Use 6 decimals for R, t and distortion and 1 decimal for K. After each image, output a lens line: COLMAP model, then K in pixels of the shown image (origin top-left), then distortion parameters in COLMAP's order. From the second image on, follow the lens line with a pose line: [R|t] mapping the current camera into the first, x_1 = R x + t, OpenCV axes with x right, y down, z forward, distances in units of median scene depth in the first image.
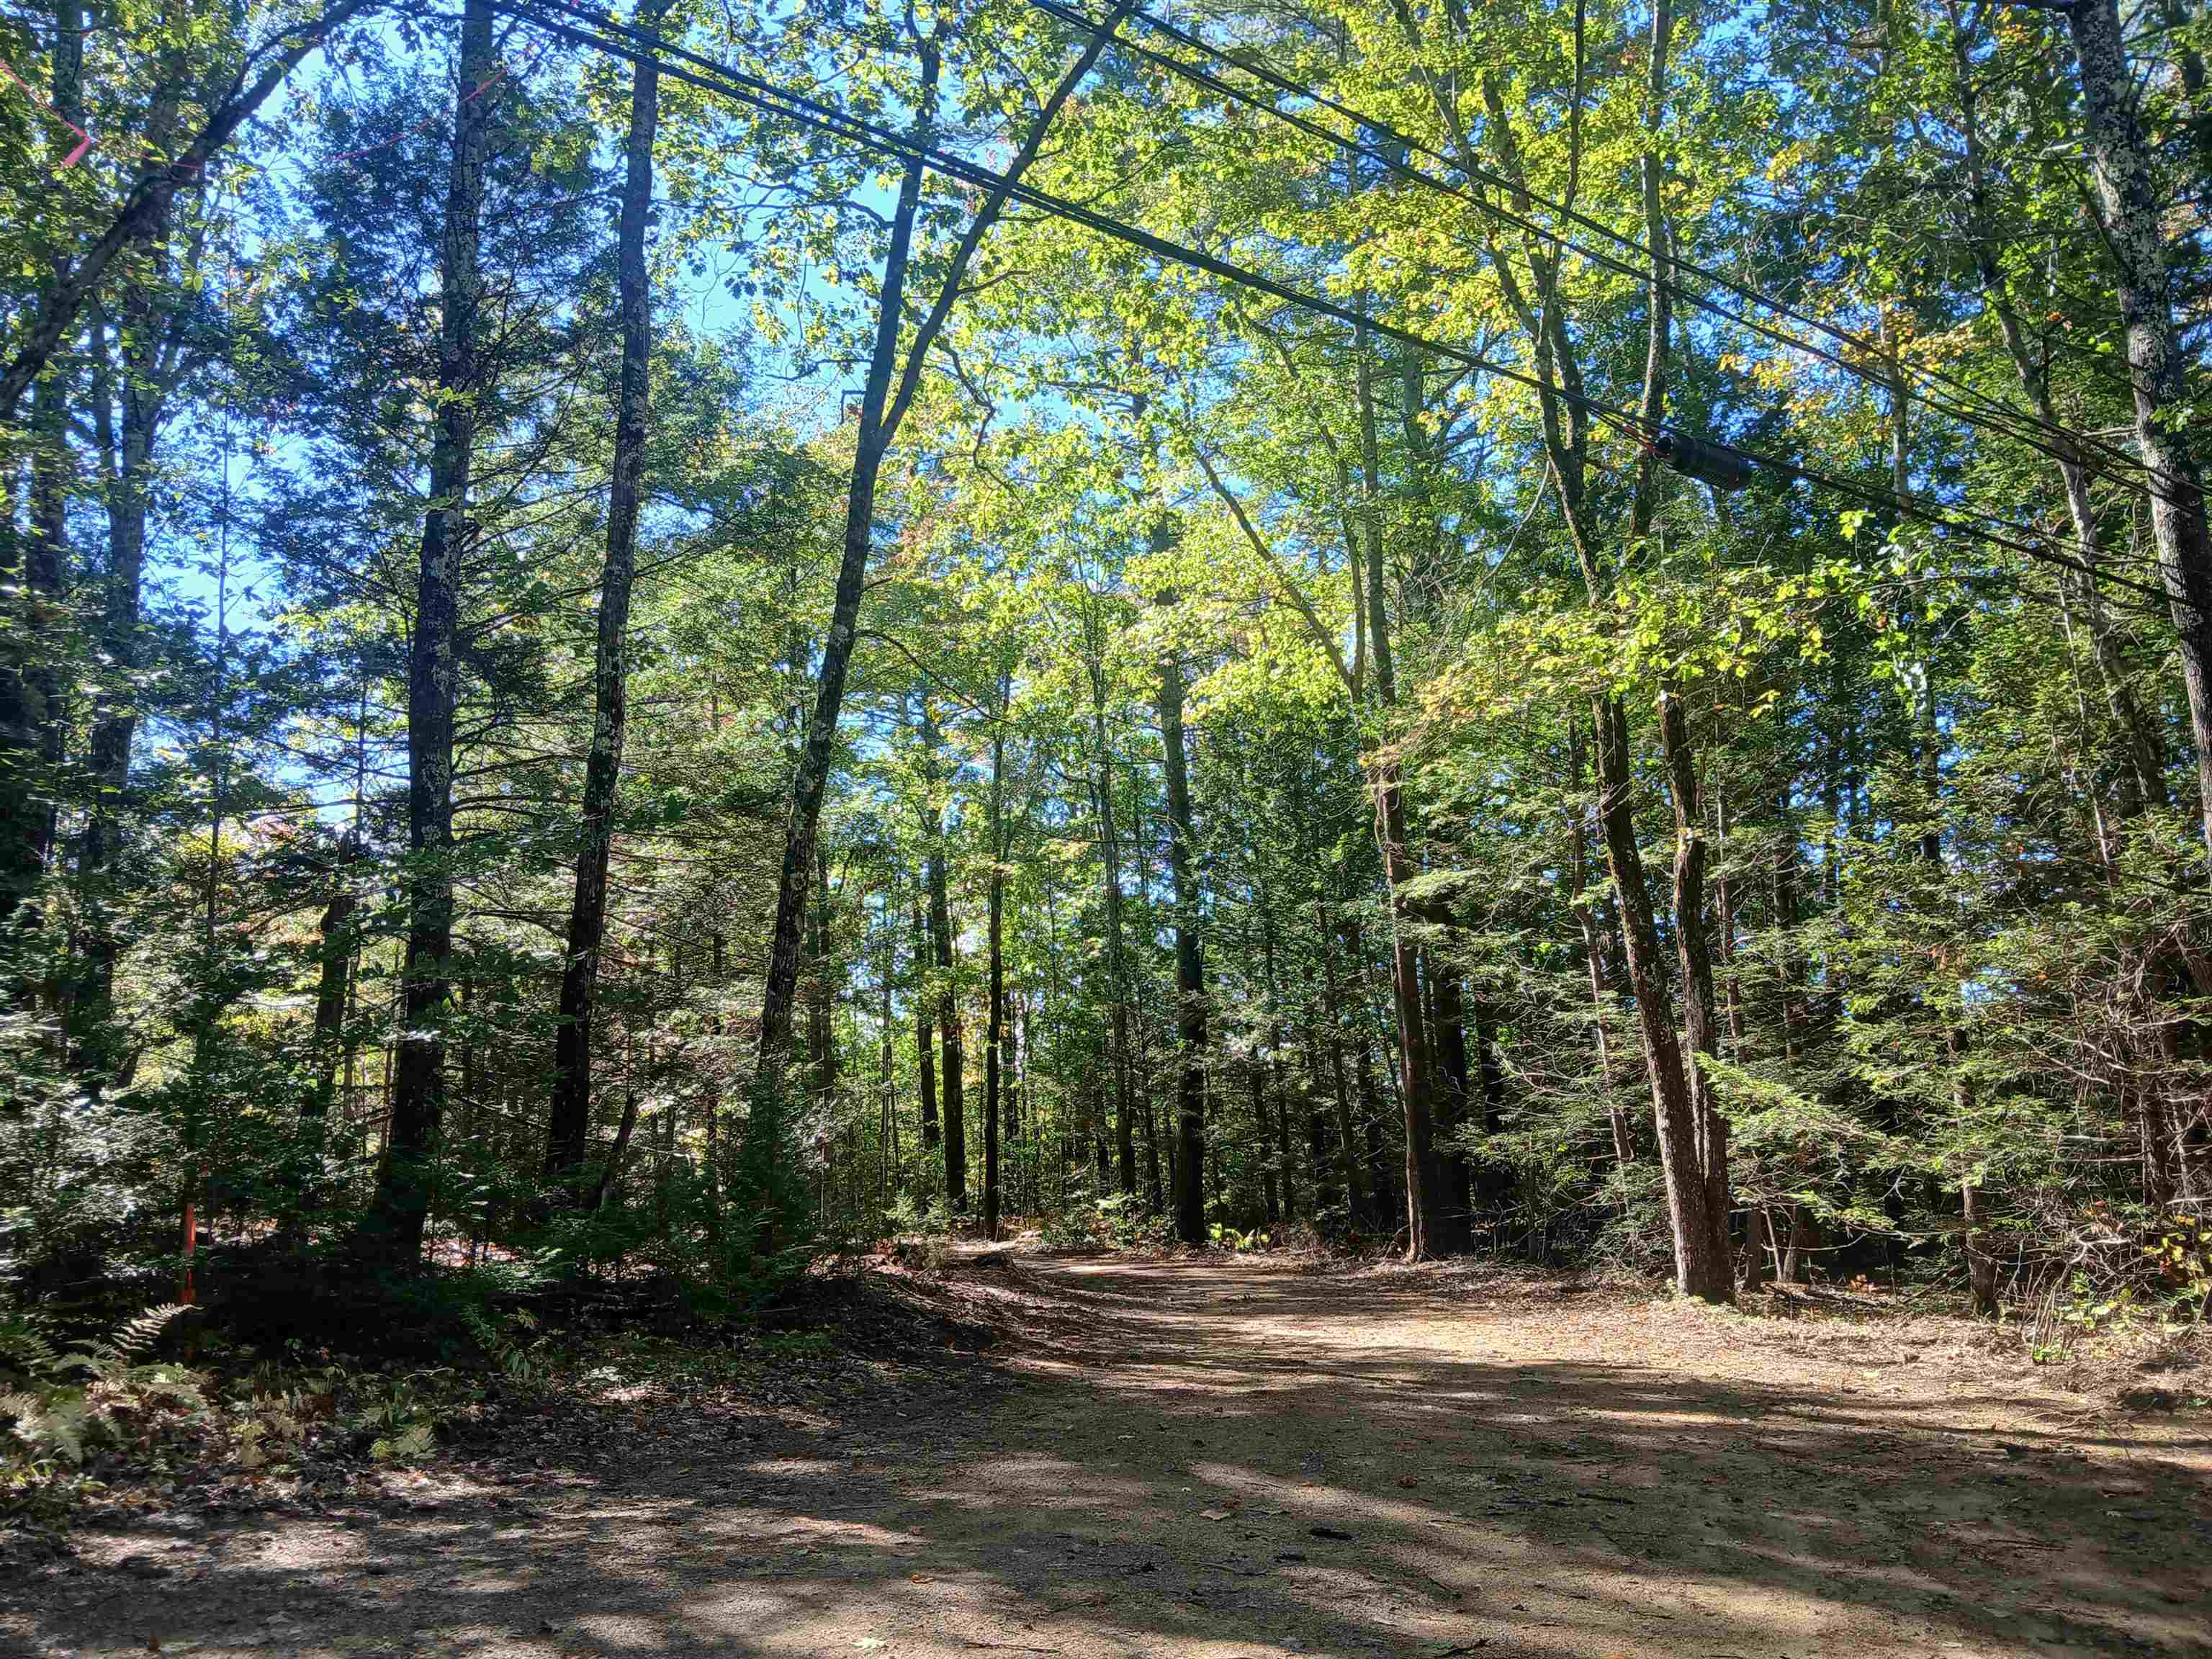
lens RADIAL K [[1725.5, 0, 1102.2], [0, 1725.5, 864.1], [0, 0, 1]] dist [0.056687, -0.121363]
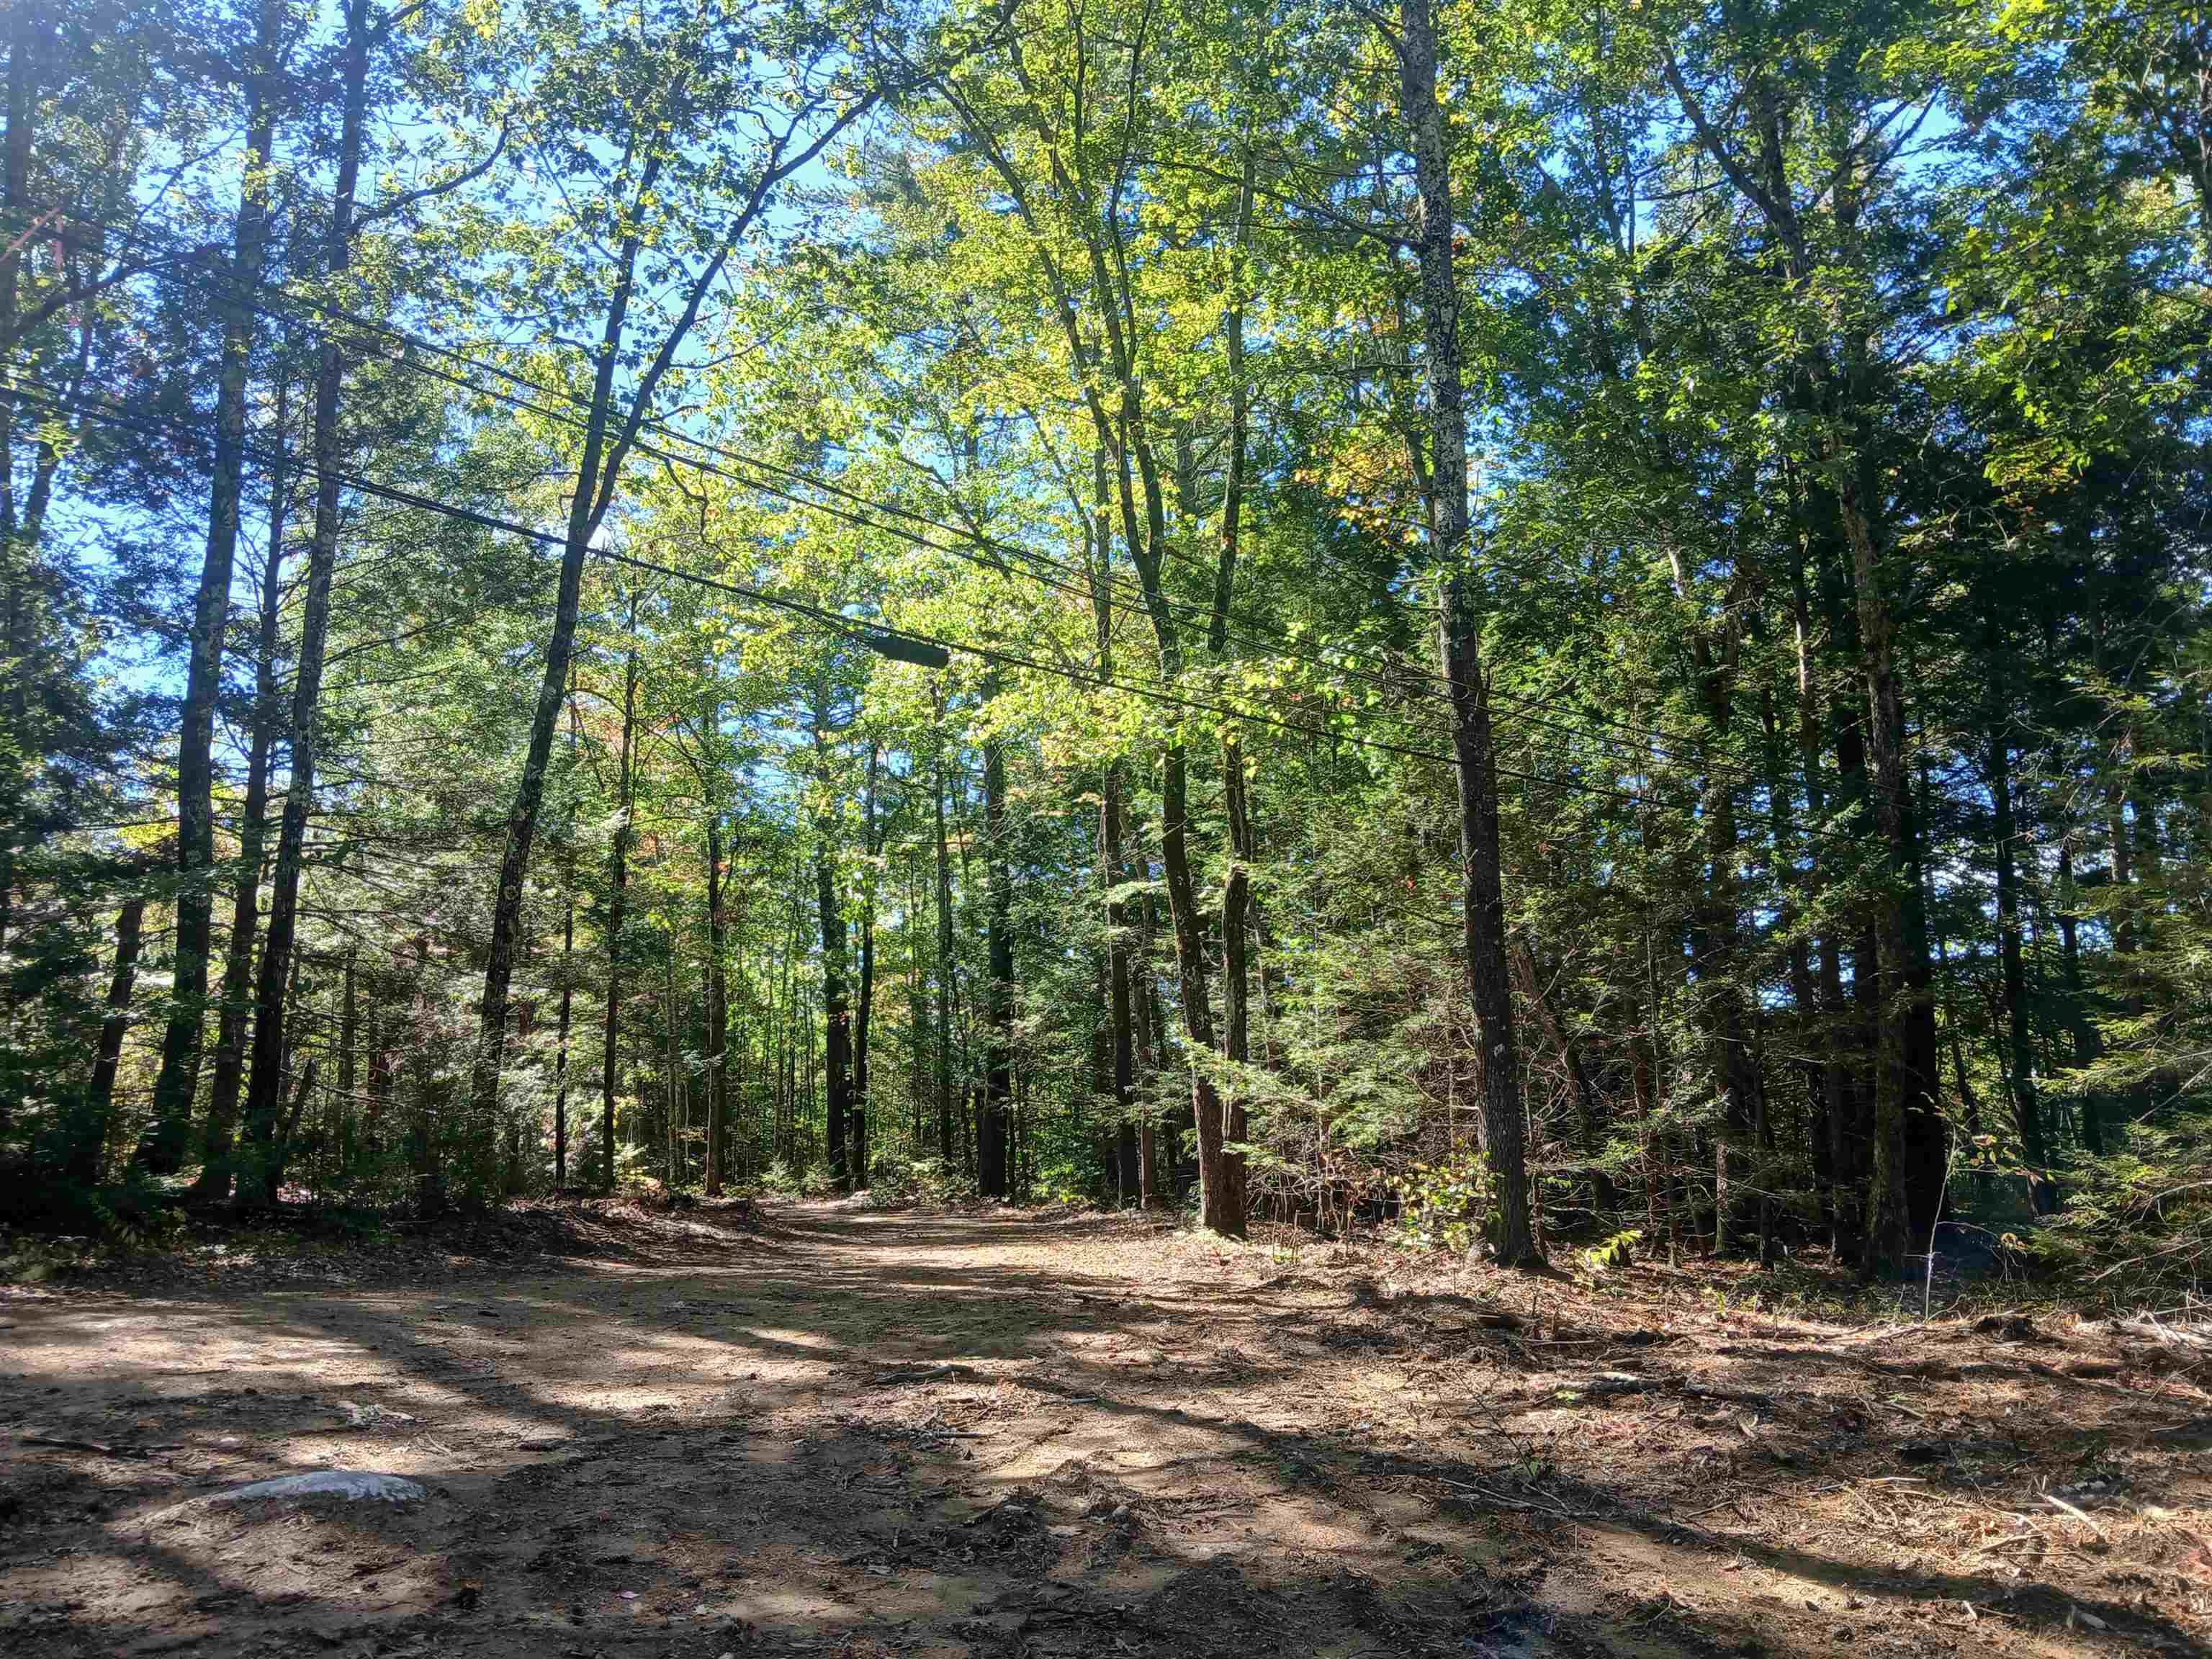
lens RADIAL K [[1725.5, 0, 1119.1], [0, 1725.5, 858.6], [0, 0, 1]] dist [0.056687, -0.121363]
pose [[0.999911, 0.013255, 0.001234, 0.267311], [-0.013265, 0.999874, 0.008673, -0.030828], [-0.001119, -0.008689, 0.999962, -0.255367]]
